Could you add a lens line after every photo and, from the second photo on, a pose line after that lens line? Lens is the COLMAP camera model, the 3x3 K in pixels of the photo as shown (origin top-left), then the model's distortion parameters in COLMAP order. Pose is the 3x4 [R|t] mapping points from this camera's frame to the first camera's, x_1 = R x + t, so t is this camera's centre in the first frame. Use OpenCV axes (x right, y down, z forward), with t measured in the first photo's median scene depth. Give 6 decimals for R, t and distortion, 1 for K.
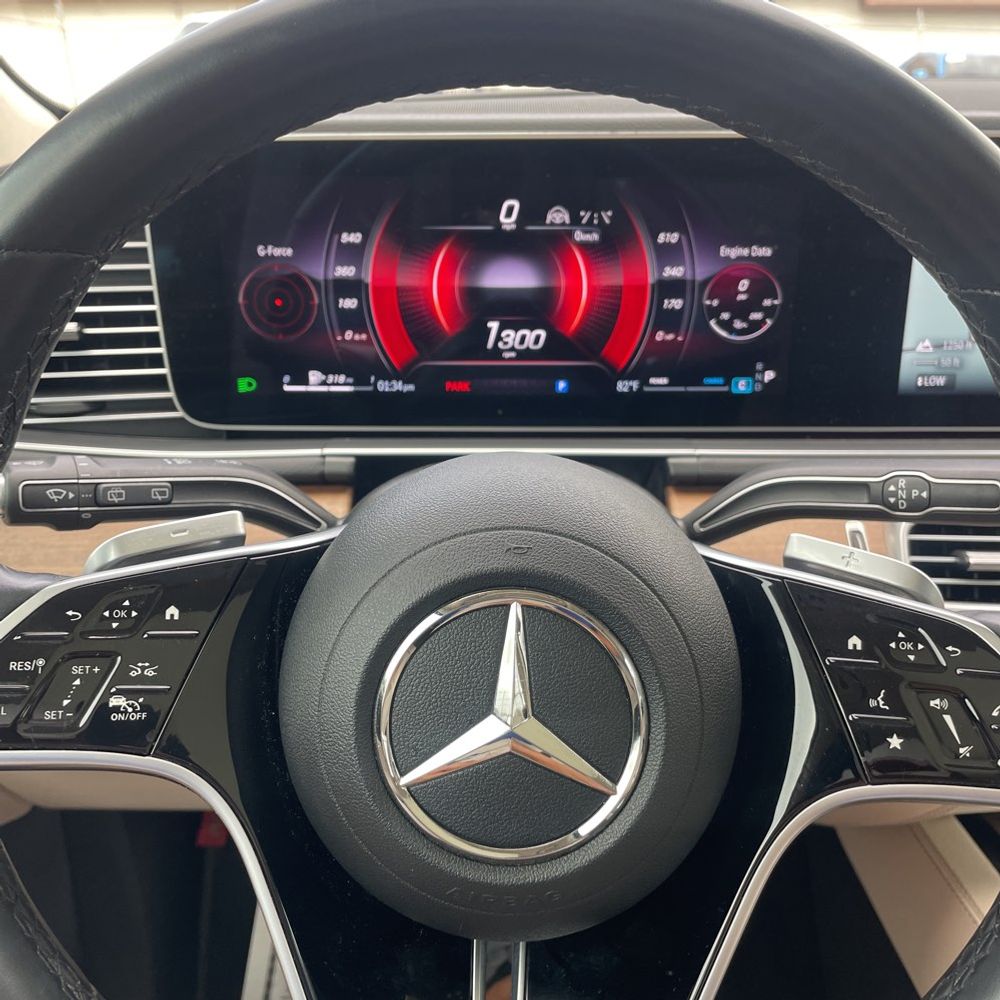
lens RADIAL K [[1003.5, 0, 501.9], [0, 1003.5, 499.5], [0, 0, 1]] dist [0.036607, 0.000000]
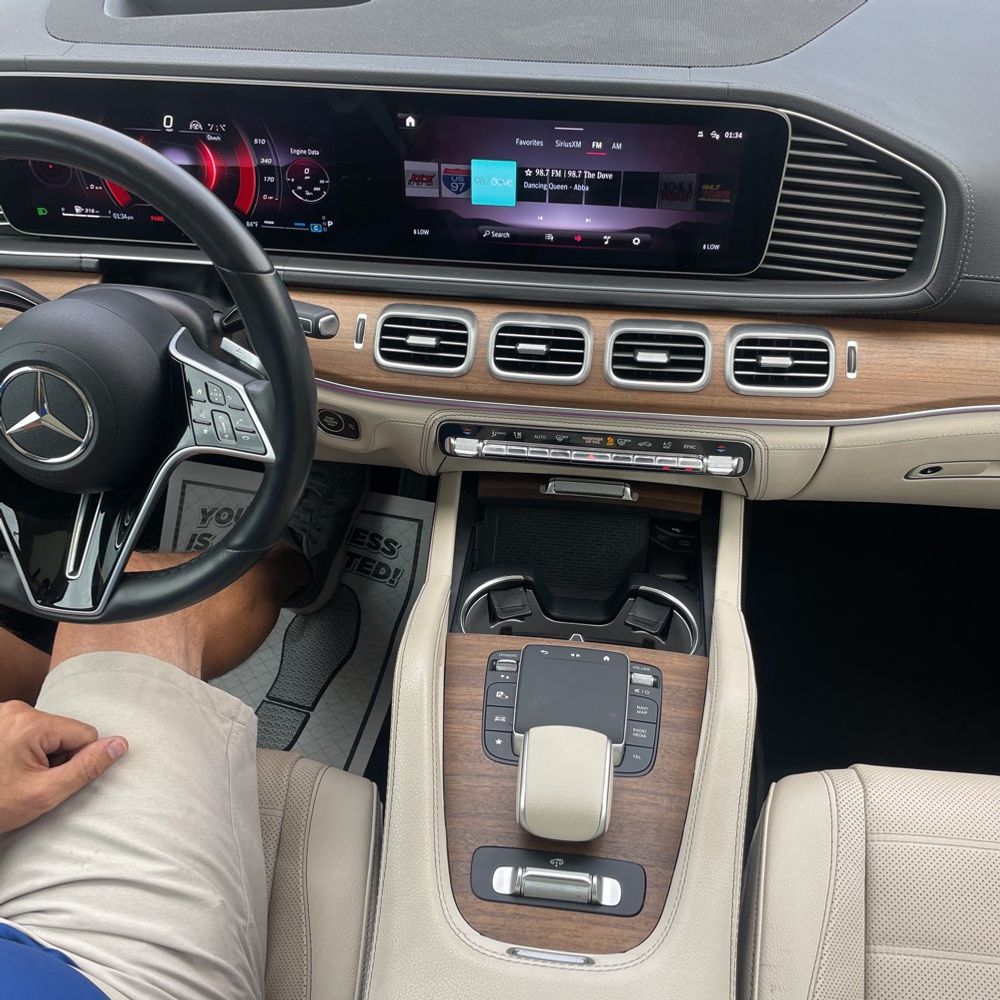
lens RADIAL K [[1003.5, 0, 502.2], [0, 1003.5, 508.2], [0, 0, 1]] dist [0.036607, 0.000000]
pose [[0.990821, 0.088630, -0.102075, 0.803391], [-0.048010, 0.936568, 0.347182, -0.288536], [0.126370, -0.339095, 0.932226, -0.778759]]
